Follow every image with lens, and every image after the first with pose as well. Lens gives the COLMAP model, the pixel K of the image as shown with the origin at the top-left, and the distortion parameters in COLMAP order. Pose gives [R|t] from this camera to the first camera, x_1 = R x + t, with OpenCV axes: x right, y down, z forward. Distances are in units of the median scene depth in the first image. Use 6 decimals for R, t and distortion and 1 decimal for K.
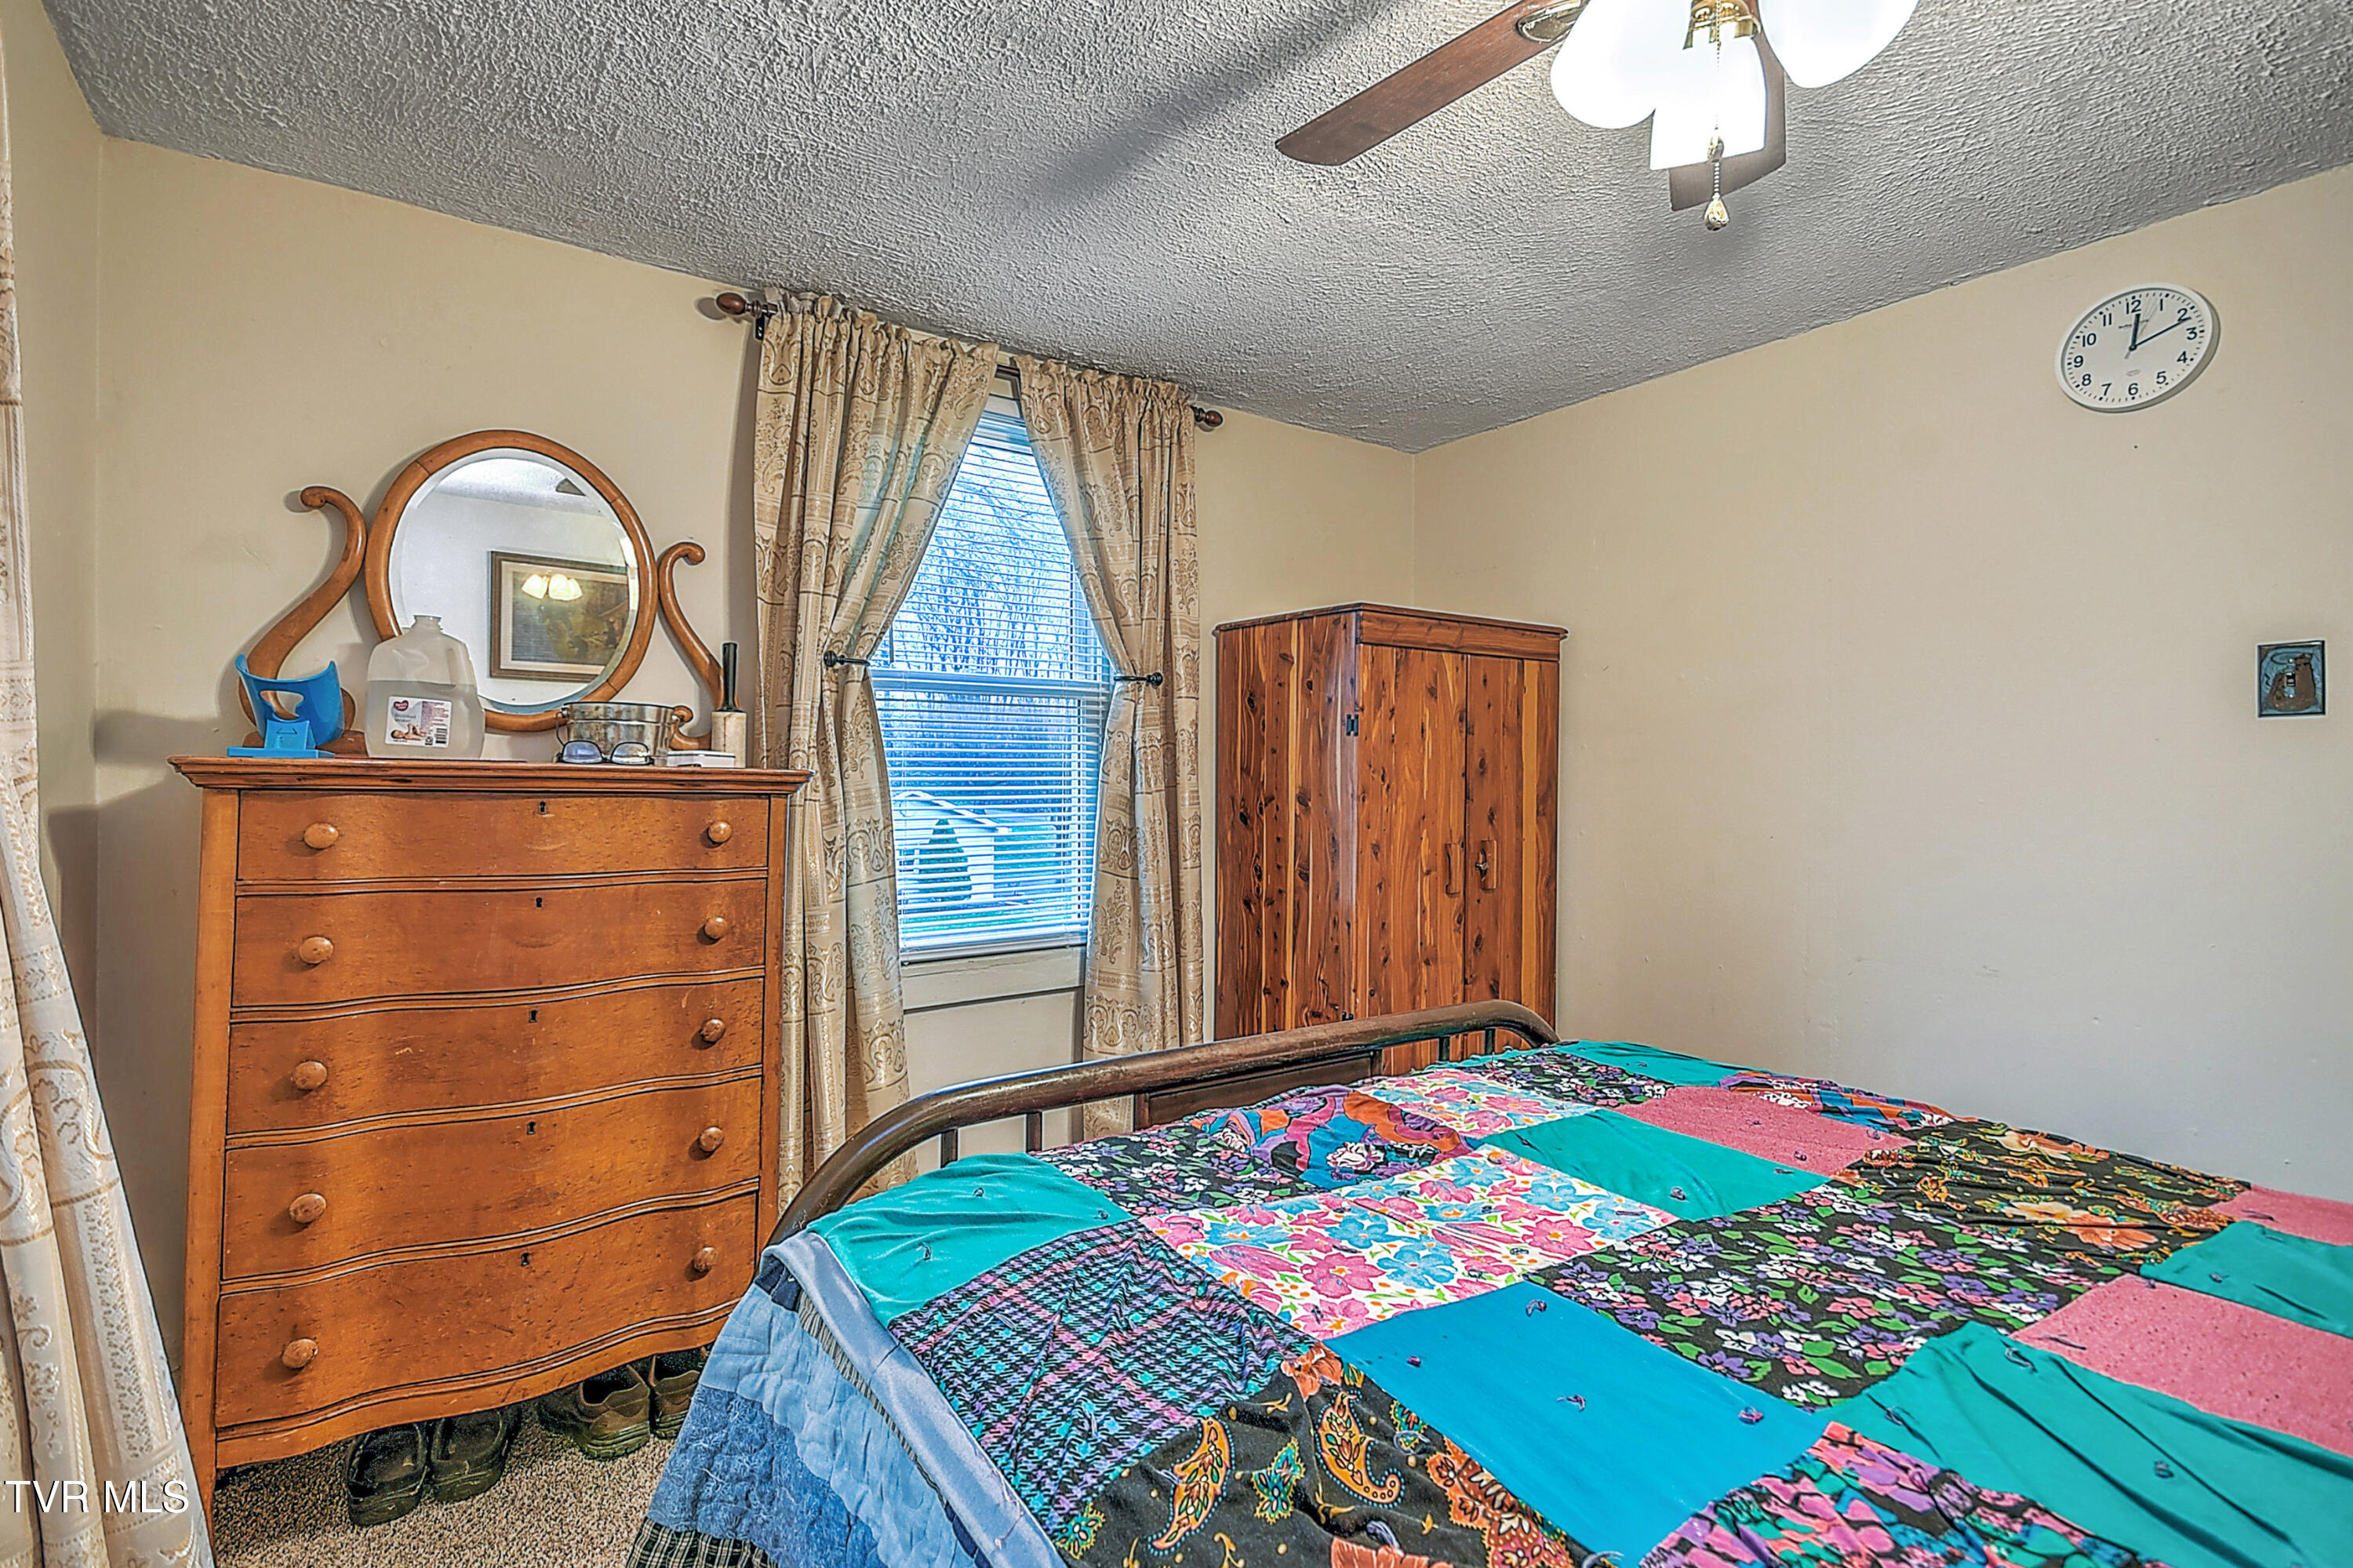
lens RADIAL K [[1029.5, 0, 1173.5], [0, 1029.5, 775.1], [0, 0, 1]] dist [0.015169, -0.005555]
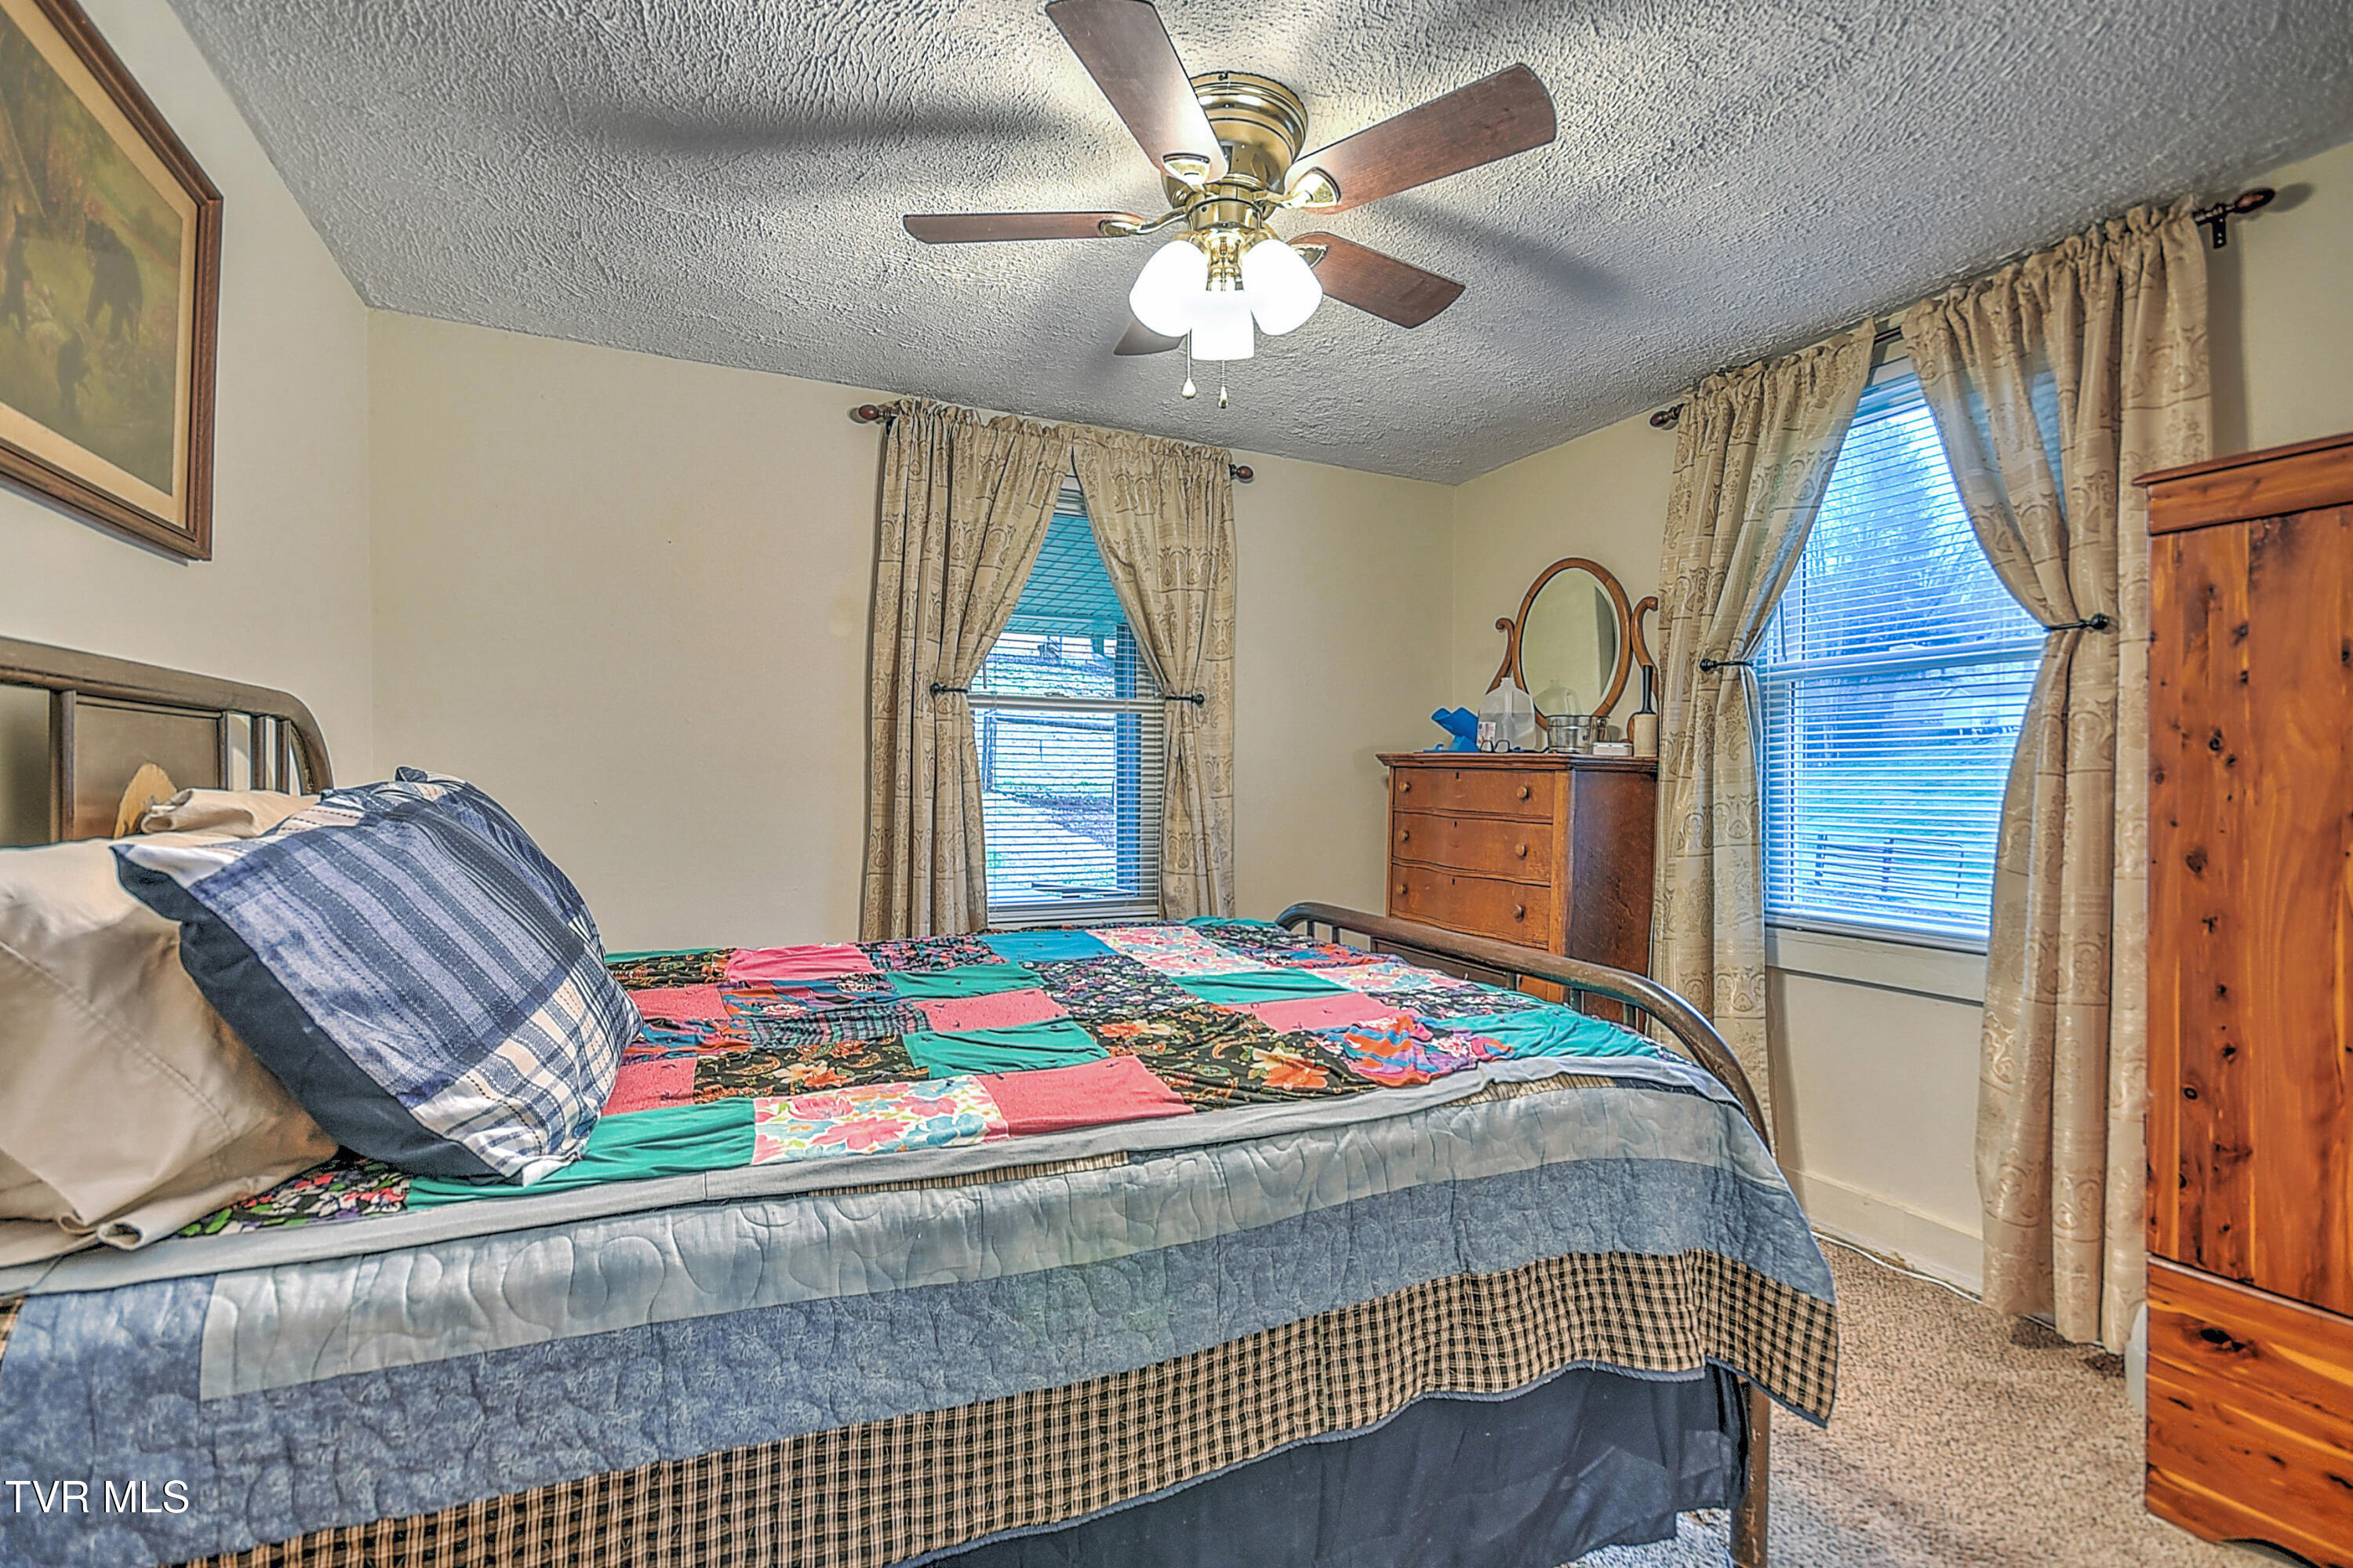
lens RADIAL K [[1029.5, 0, 1158.5], [0, 1029.5, 775.9], [0, 0, 1]] dist [0.015169, -0.005555]
pose [[-0.171585, -0.006588, -0.985147, 1.933058], [-0.000013, 0.999978, -0.006685, 0.054221], [0.985169, -0.001134, -0.171581, 1.101435]]
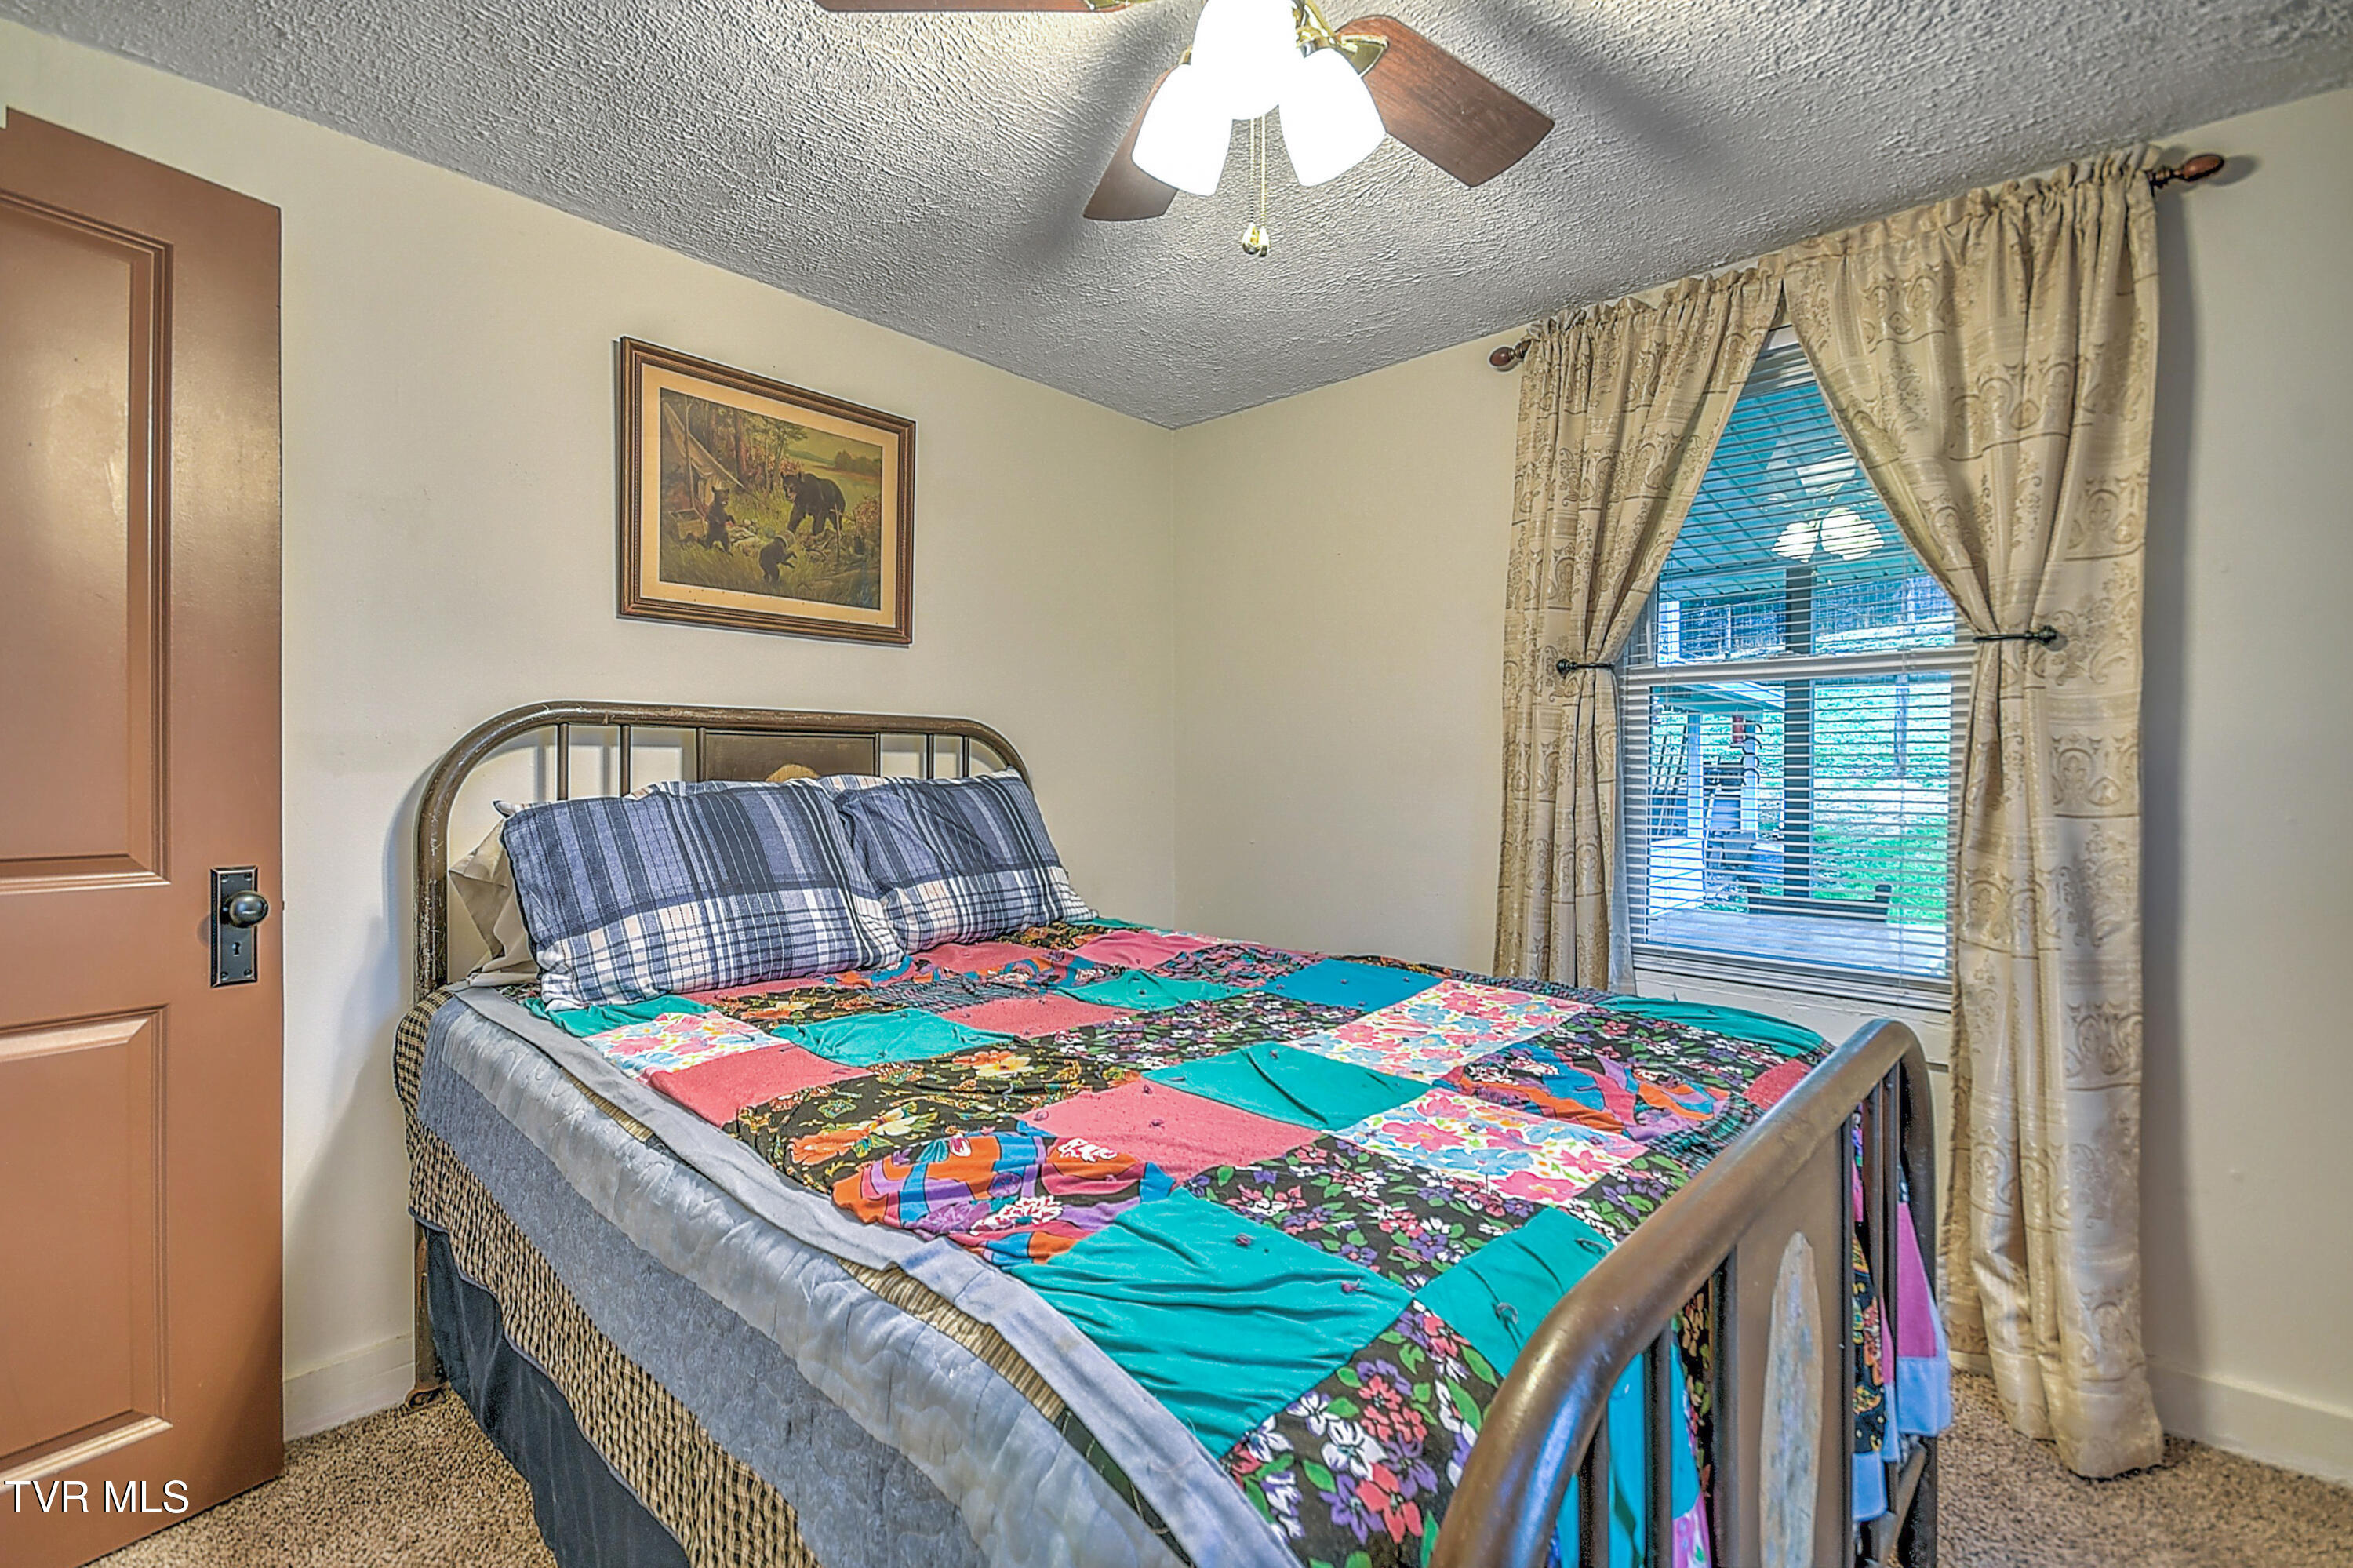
lens RADIAL K [[1029.5, 0, 1169.5], [0, 1029.5, 785.4], [0, 0, 1]] dist [0.015169, -0.005555]
pose [[-0.976633, -0.009404, -0.214710, 0.777198], [-0.010367, 0.999941, 0.003362, 0.058049], [0.214665, 0.005510, -0.976672, 1.936114]]
